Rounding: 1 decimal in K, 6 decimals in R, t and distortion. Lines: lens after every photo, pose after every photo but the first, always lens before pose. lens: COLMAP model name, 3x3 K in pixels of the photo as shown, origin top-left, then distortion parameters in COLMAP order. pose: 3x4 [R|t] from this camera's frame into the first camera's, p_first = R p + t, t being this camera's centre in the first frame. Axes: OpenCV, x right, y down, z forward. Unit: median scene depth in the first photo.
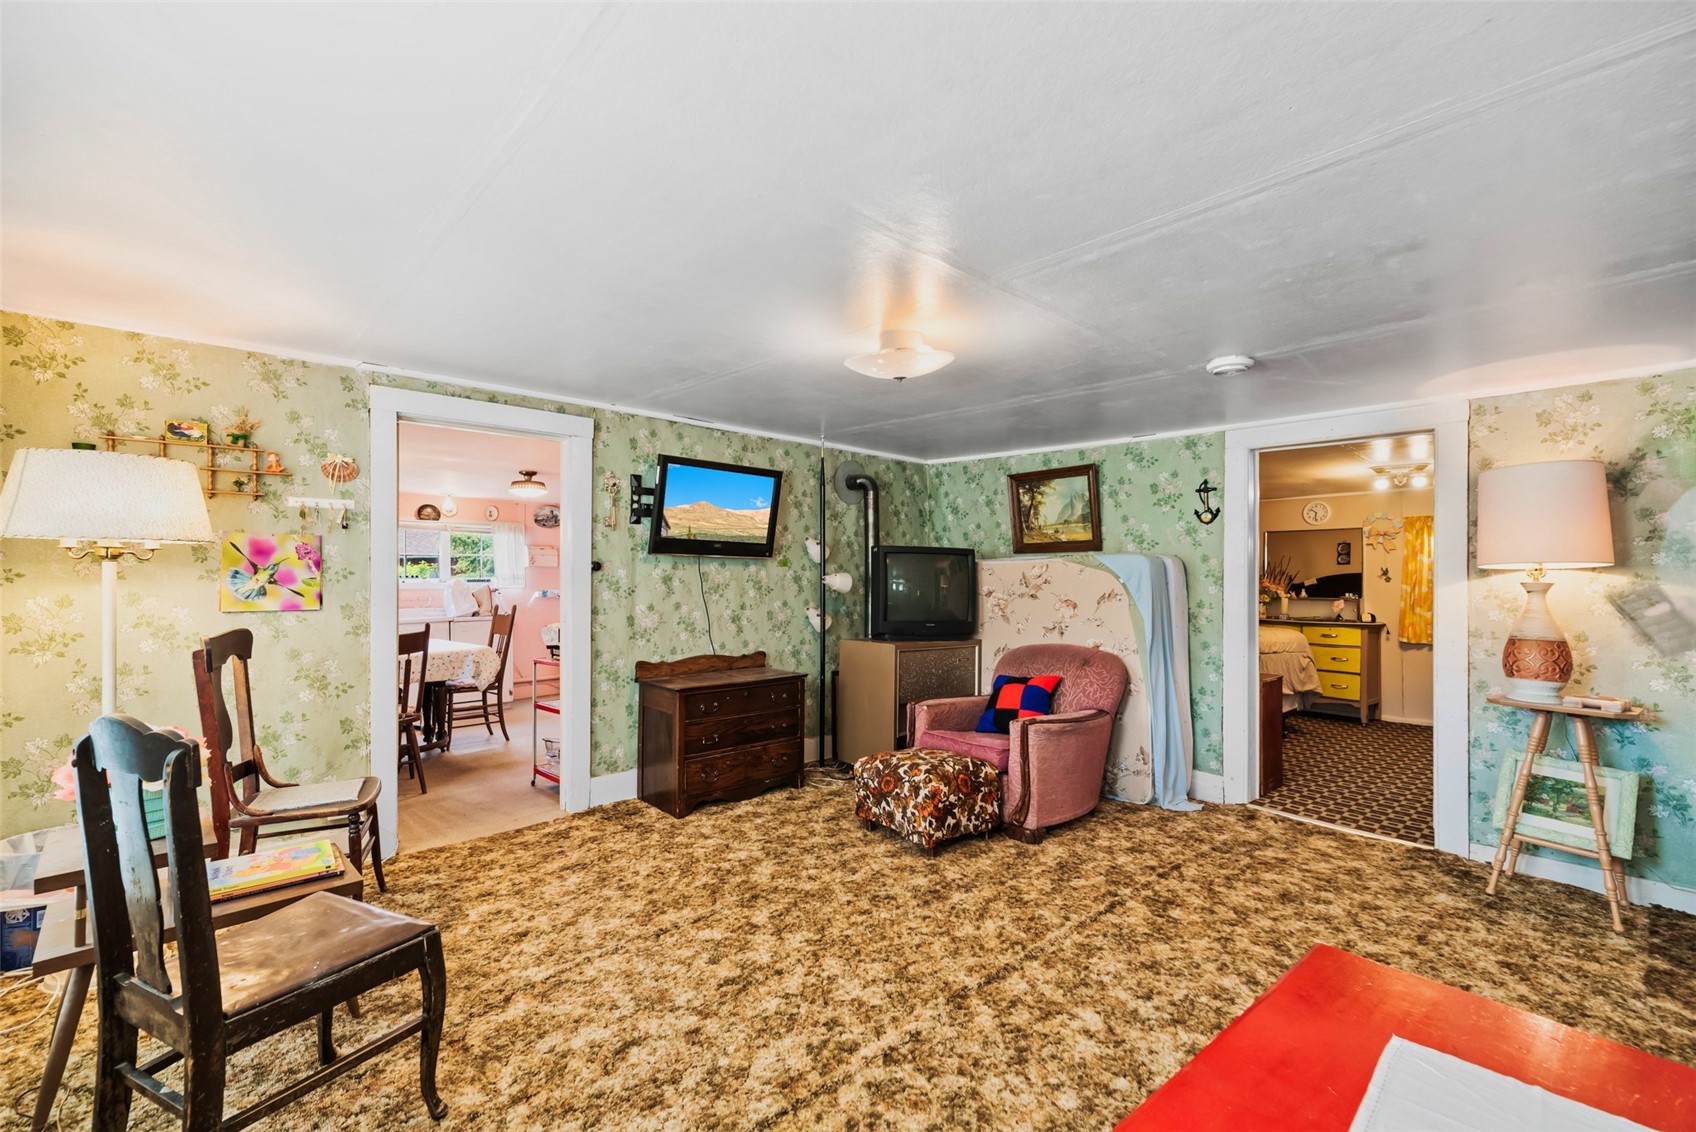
lens RADIAL K [[730.9, 0, 855.4], [0, 730.9, 569.1], [0, 0, 1]] dist [0.011670, 0.000544]
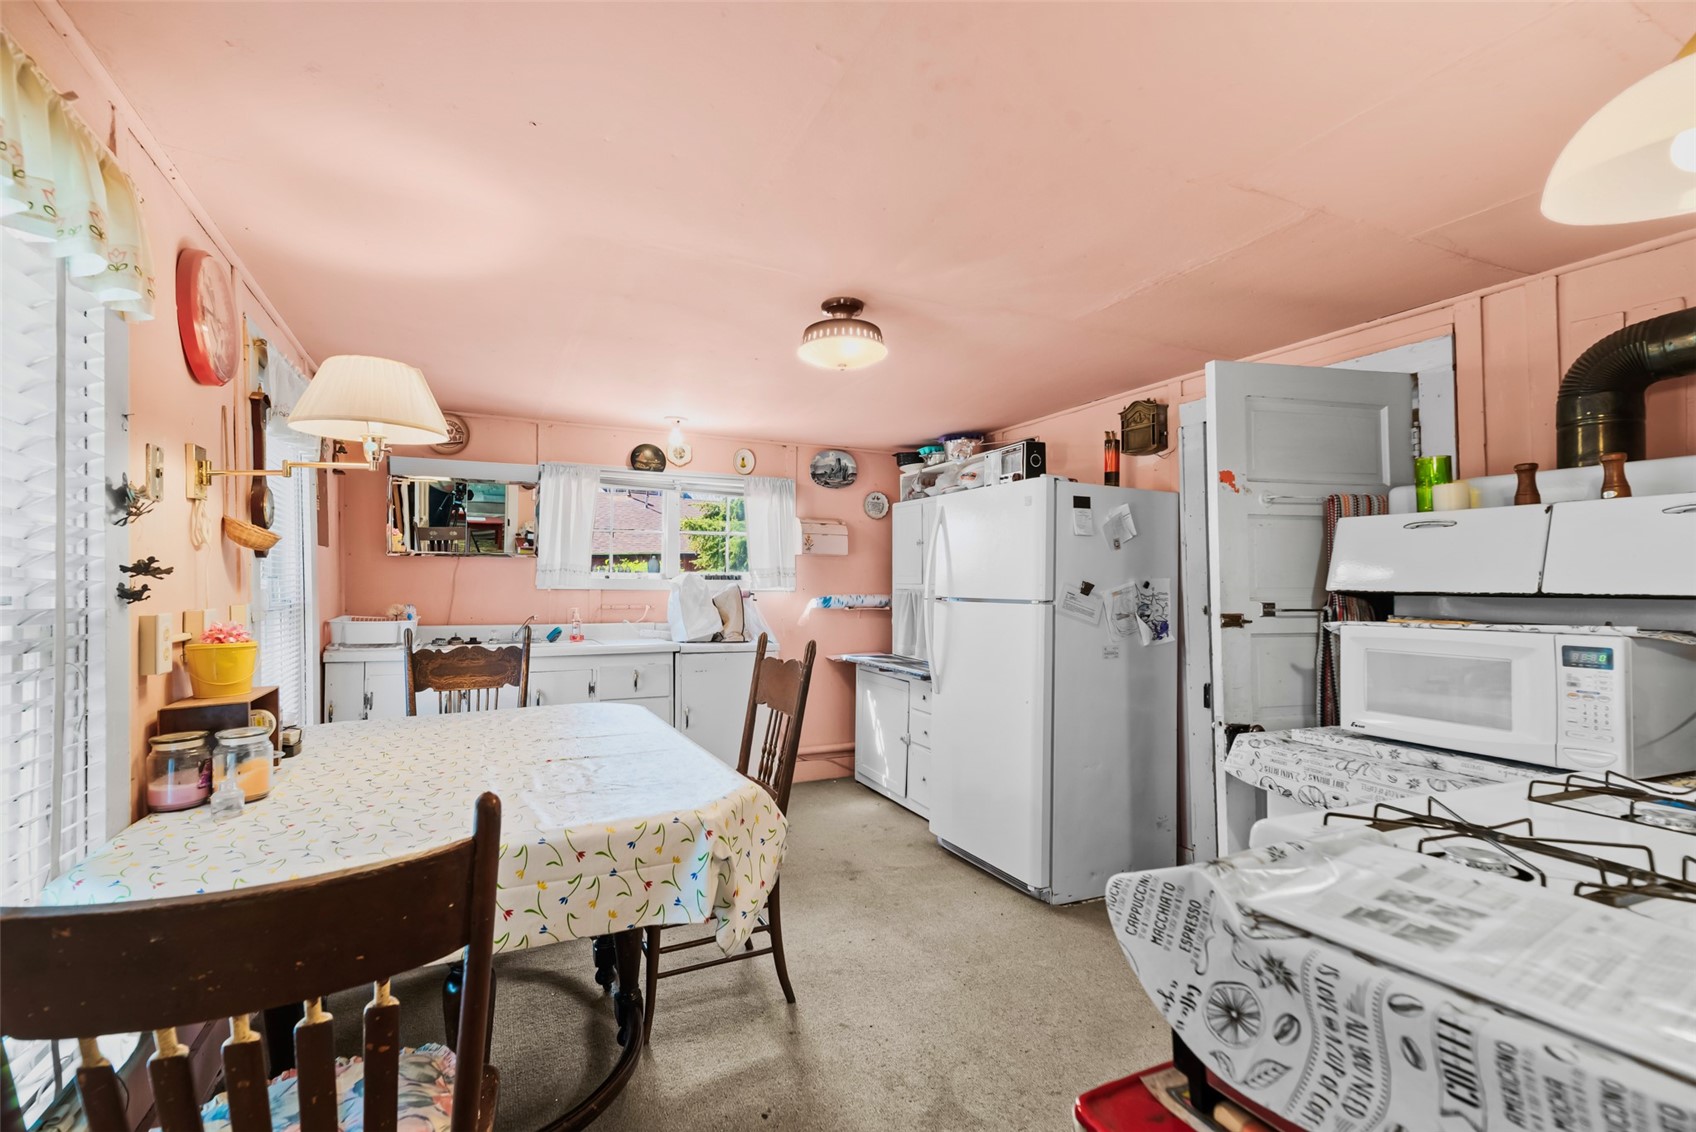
lens RADIAL K [[748.5, 0, 856.4], [0, 748.5, 566.5], [0, 0, 1]] dist [0.006143, 0.000591]
pose [[0.957312, 0.011456, -0.288829, -0.254516], [-0.013713, 0.999889, -0.005794, 0.009525], [0.288730, 0.009507, 0.957363, 0.487811]]
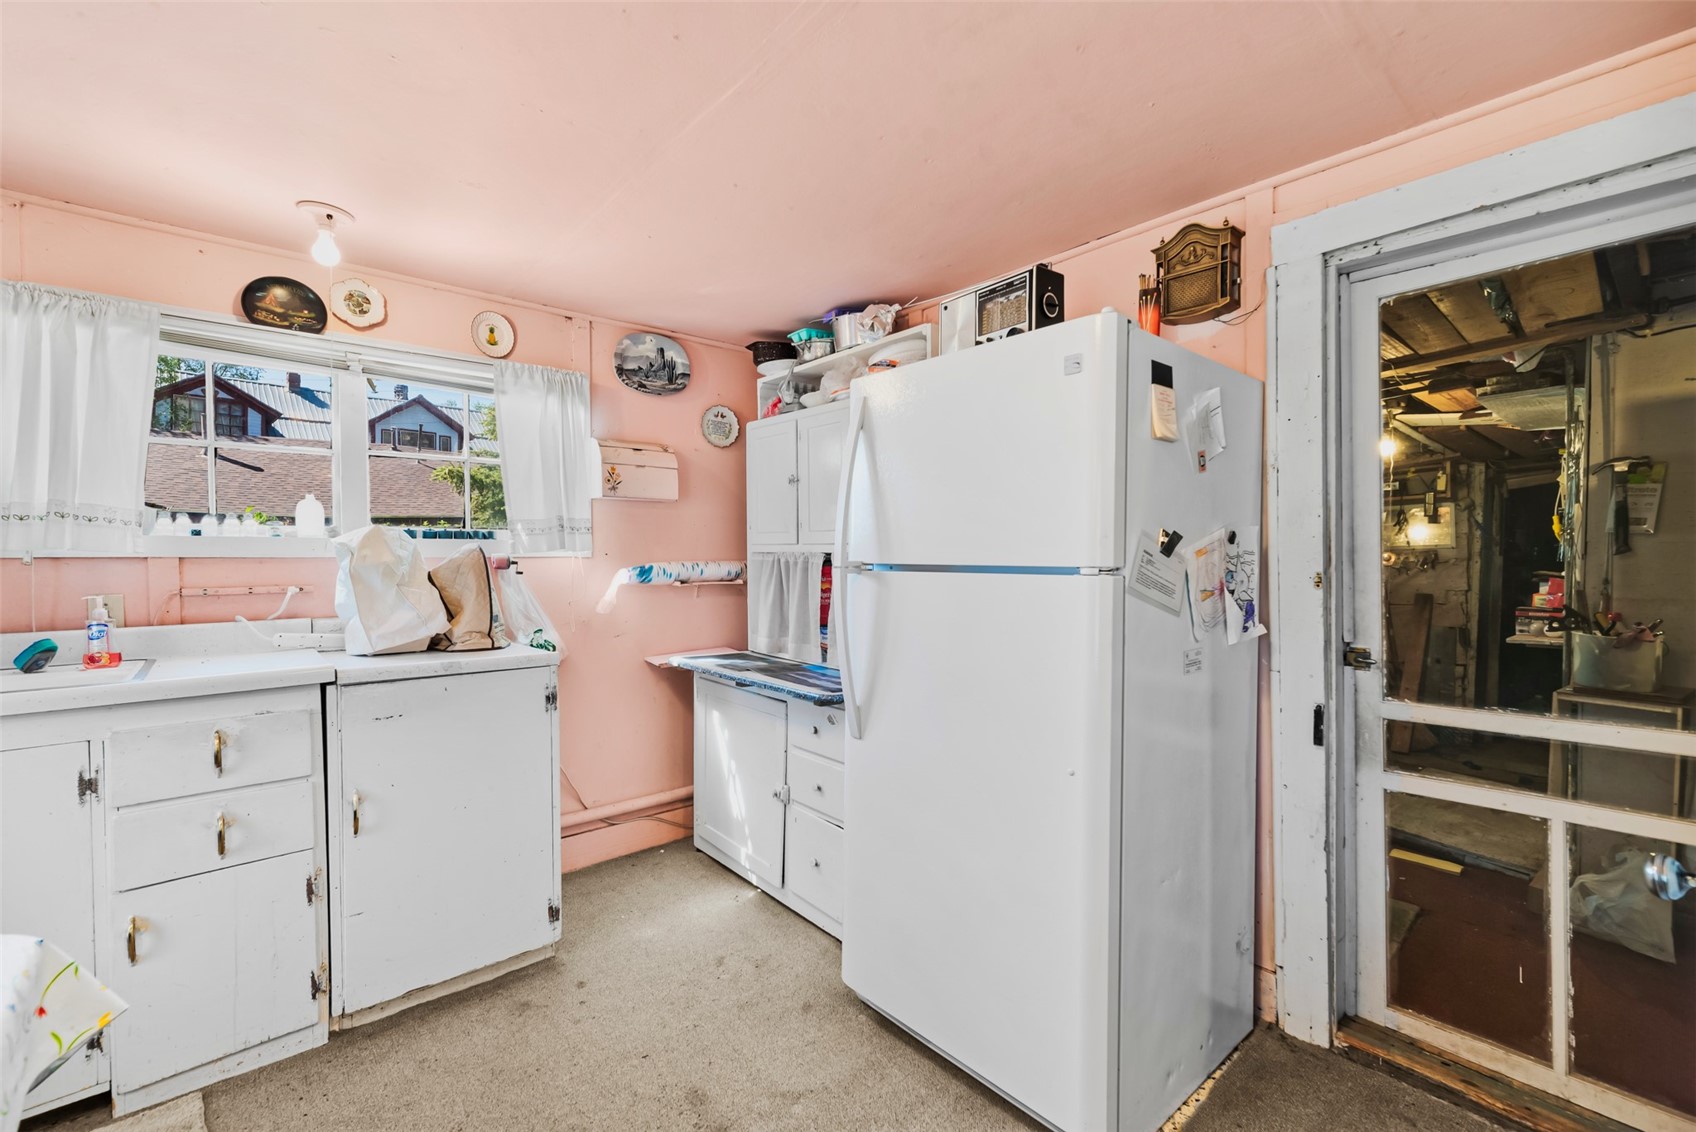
lens RADIAL K [[729.0, 0, 848.0], [0, 729.0, 566.0], [0, 0, 1]] dist [0.006005, 0.000227]
pose [[0.998353, 0.010672, -0.056364, -0.332278], [-0.008718, 0.999357, 0.034791, 0.017631], [0.056699, -0.034242, 0.997804, 0.708232]]
